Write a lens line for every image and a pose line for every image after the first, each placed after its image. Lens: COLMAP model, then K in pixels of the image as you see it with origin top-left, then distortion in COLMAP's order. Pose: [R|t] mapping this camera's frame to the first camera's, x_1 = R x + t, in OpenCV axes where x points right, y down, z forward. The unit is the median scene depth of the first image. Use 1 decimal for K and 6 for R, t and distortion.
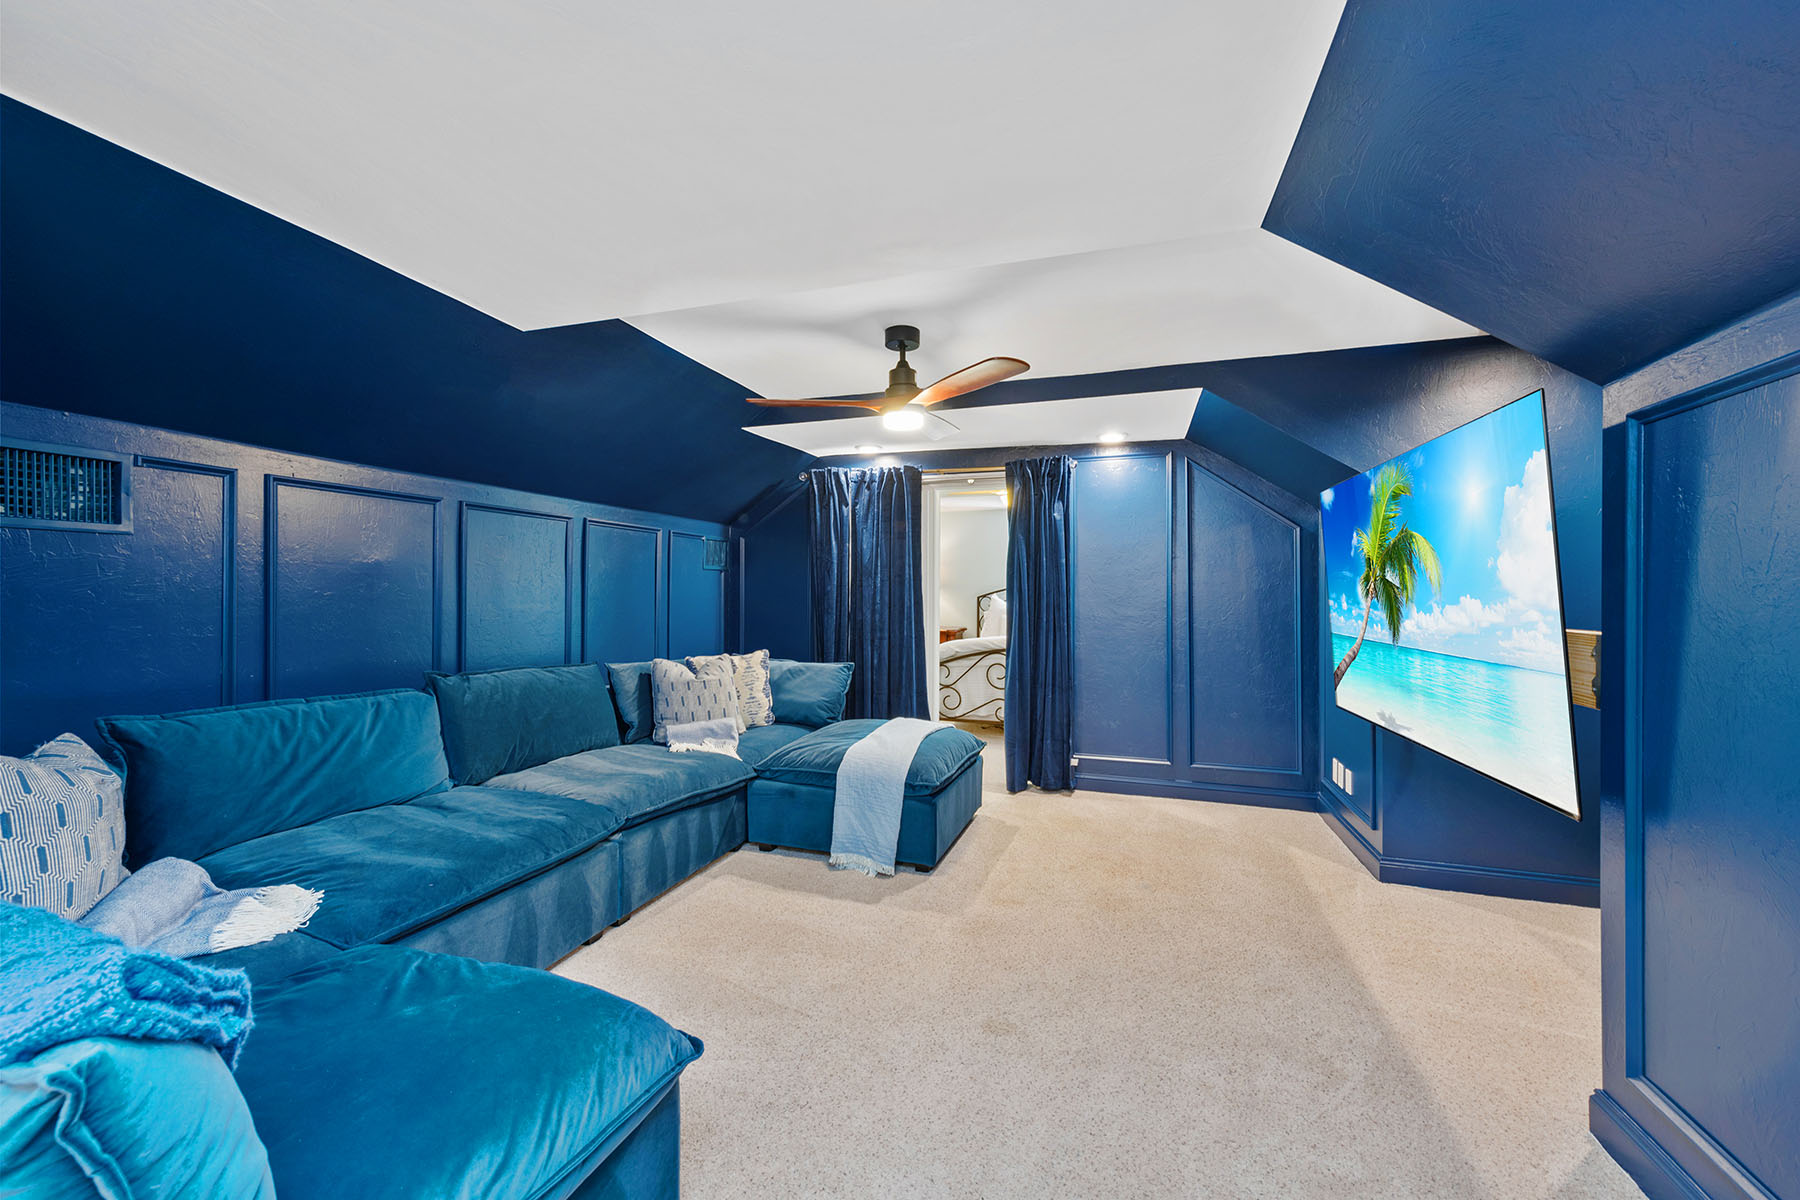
lens RADIAL K [[706.6, 0, 893.3], [0, 706.6, 593.8], [0, 0, 1]] dist [0.005337, -0.000273]
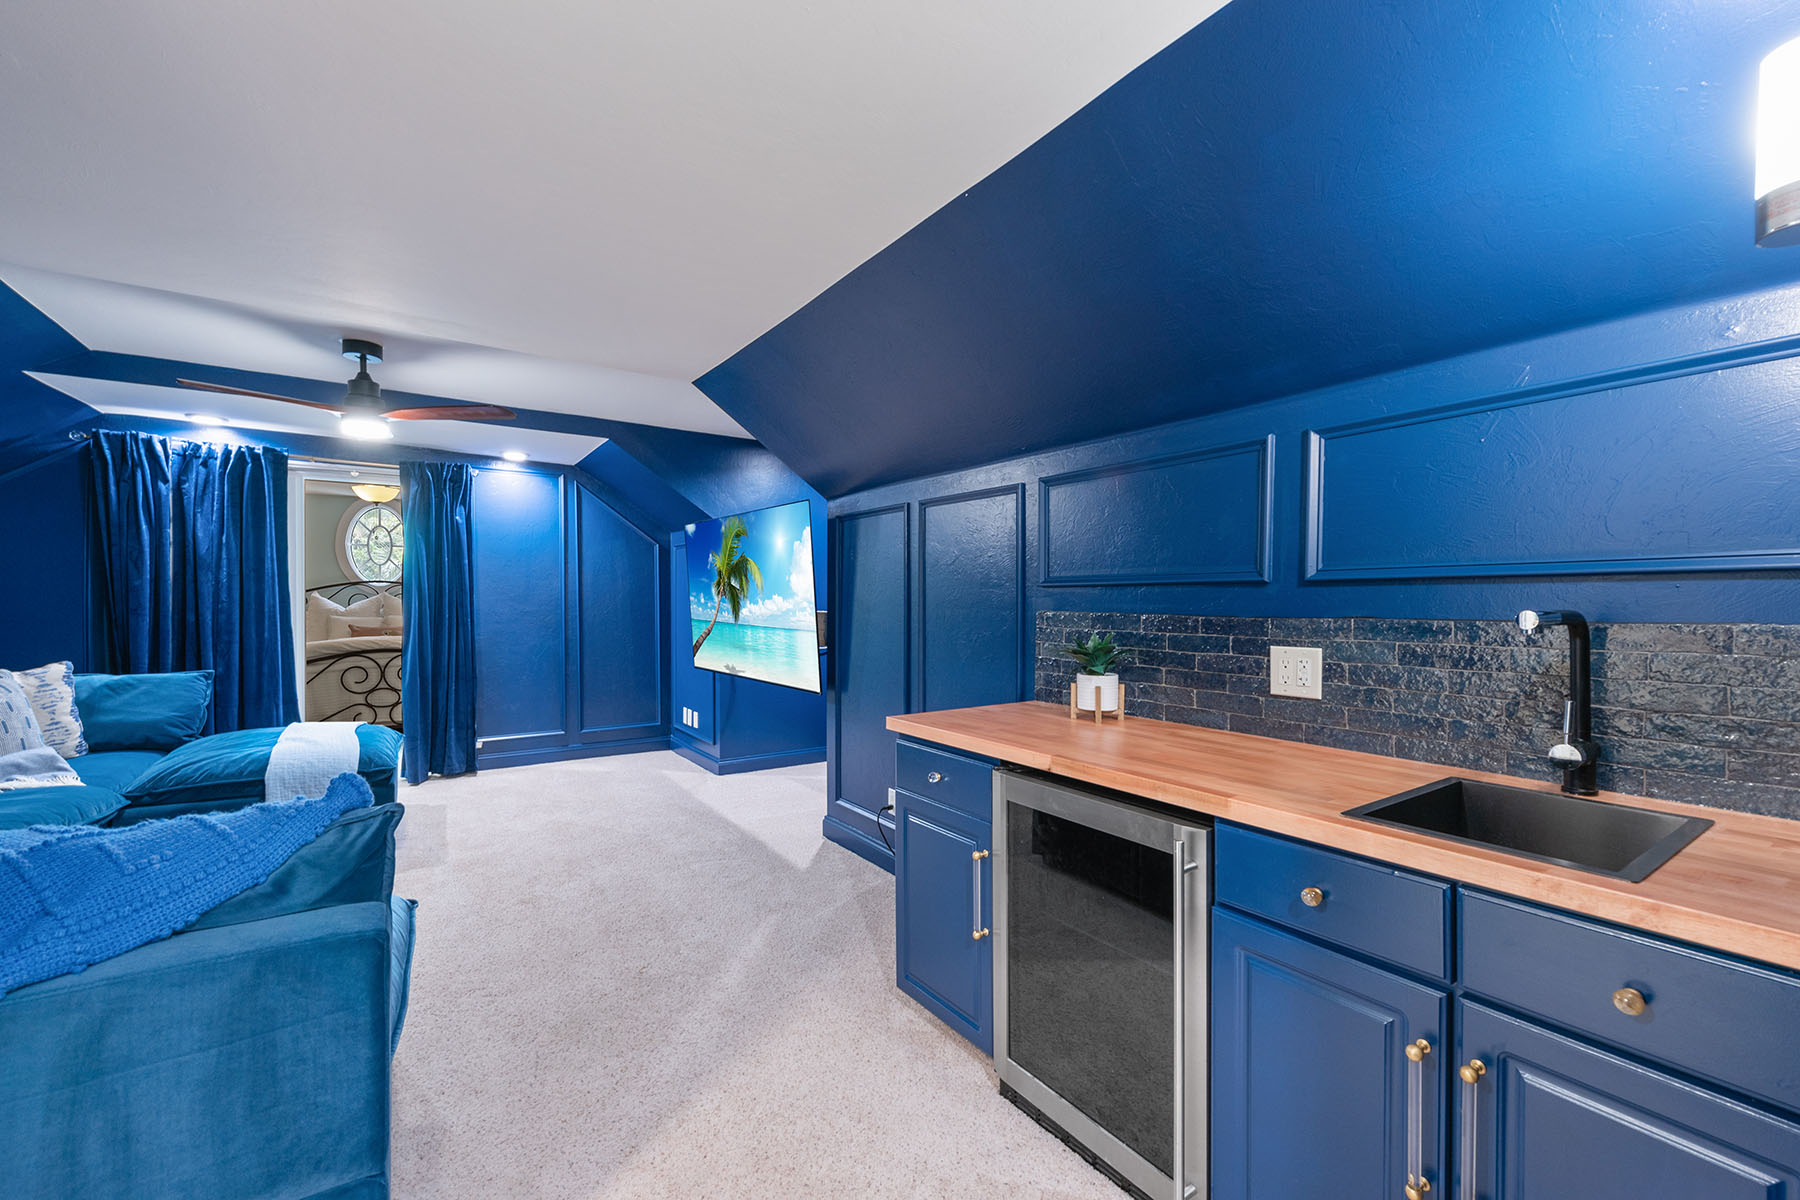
lens RADIAL K [[719.7, 0, 912.4], [0, 719.7, 601.4], [0, 0, 1]] dist [0.005486, -0.000359]
pose [[0.585898, -0.005331, 0.810367, -0.300413], [-0.004743, 0.999939, 0.010008, 0.000204], [-0.810371, -0.009707, 0.585836, -0.238331]]
